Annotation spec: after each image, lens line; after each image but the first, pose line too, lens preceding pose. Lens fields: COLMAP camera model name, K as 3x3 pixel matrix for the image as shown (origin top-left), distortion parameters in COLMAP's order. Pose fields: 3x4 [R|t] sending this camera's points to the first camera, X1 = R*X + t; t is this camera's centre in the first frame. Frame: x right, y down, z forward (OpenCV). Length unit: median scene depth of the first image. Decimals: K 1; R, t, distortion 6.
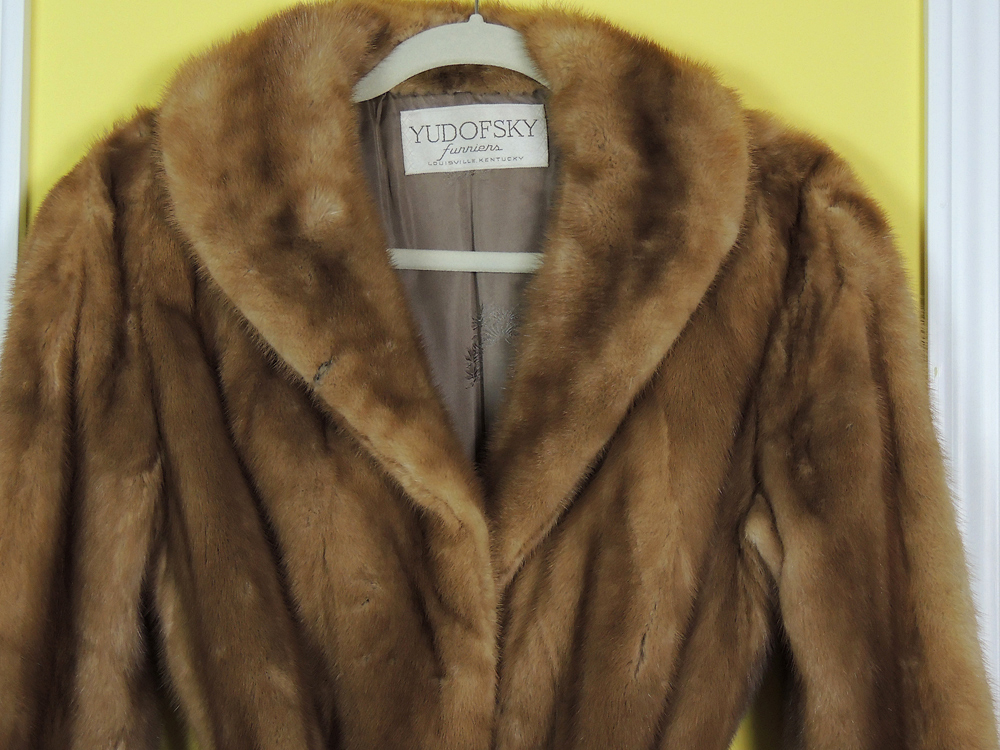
lens RADIAL K [[2650.0, 0, 501.1], [0, 2650.0, 374.9], [0, 0, 1]] dist [0.054320, 0.000000]
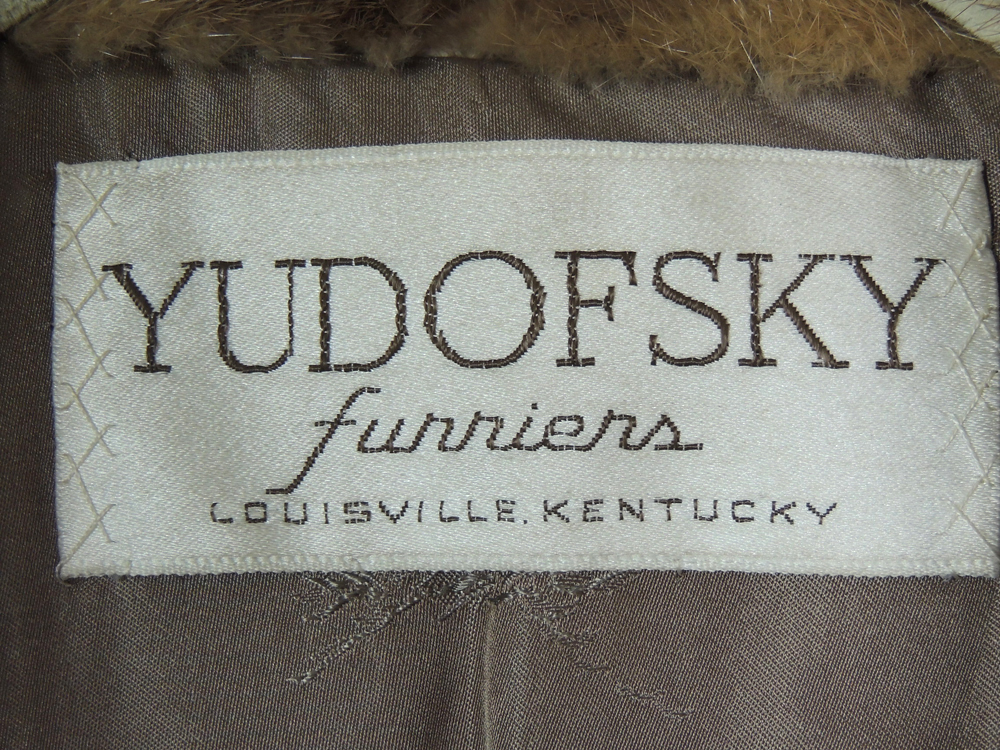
lens RADIAL K [[2650.0, 0, 500.0], [0, 2650.0, 374.9], [0, 0, 1]] dist [0.054320, 0.000000]
pose [[0.997236, 0.050364, -0.054630, -0.002920], [-0.050904, 0.998667, -0.008541, -0.089397], [0.054127, 0.011298, 0.998470, 0.870084]]
